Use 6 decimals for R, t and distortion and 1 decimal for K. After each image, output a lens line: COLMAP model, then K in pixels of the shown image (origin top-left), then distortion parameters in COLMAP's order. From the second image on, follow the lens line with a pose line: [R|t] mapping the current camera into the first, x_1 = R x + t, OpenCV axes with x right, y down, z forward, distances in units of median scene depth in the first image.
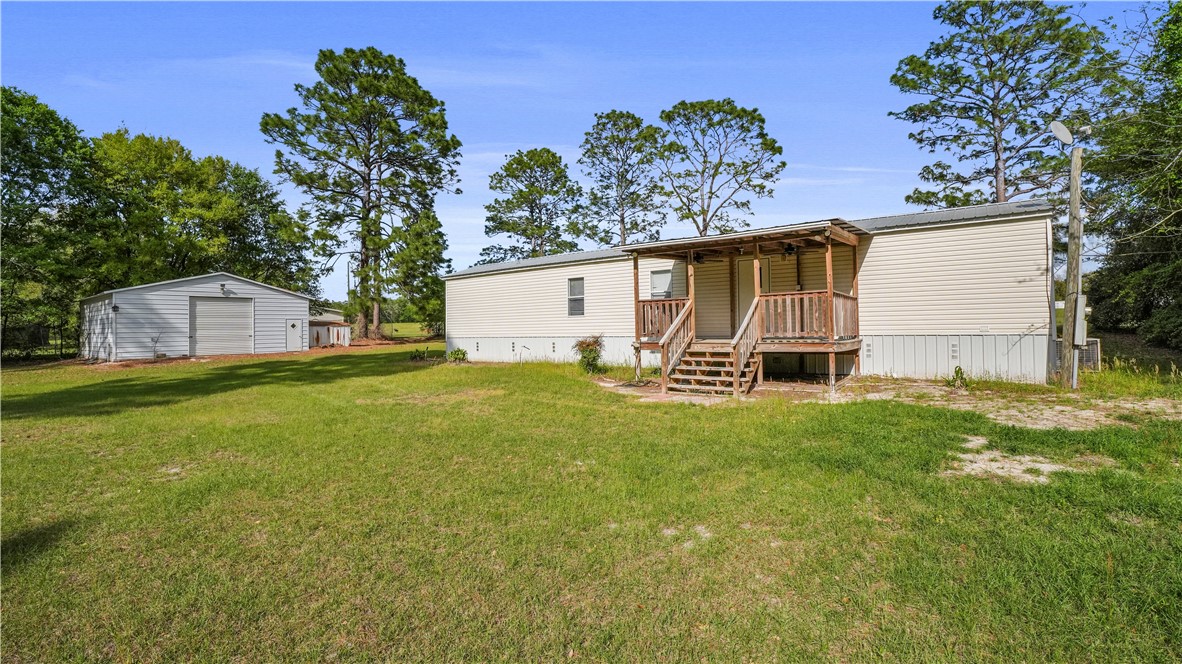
lens RADIAL K [[539.1, 0, 587.5], [0, 539.1, 322.5], [0, 0, 1]] dist [-0.040761, 0.010728]
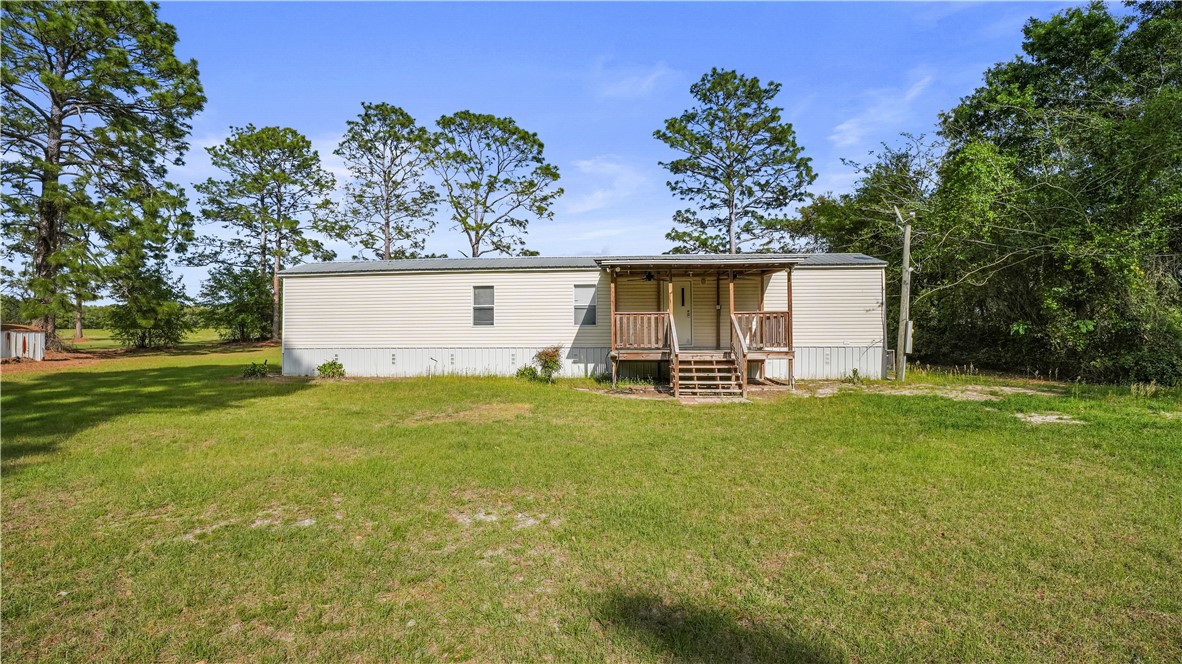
lens RADIAL K [[547.5, 0, 591.0], [0, 547.5, 332.0], [0, 0, 1]] dist [-0.044290, 0.016624]
pose [[0.851874, 0.020556, 0.523344, -0.152461], [-0.015628, 0.999782, -0.013830, 0.003754], [-0.523514, 0.003602, 0.852009, 0.032869]]
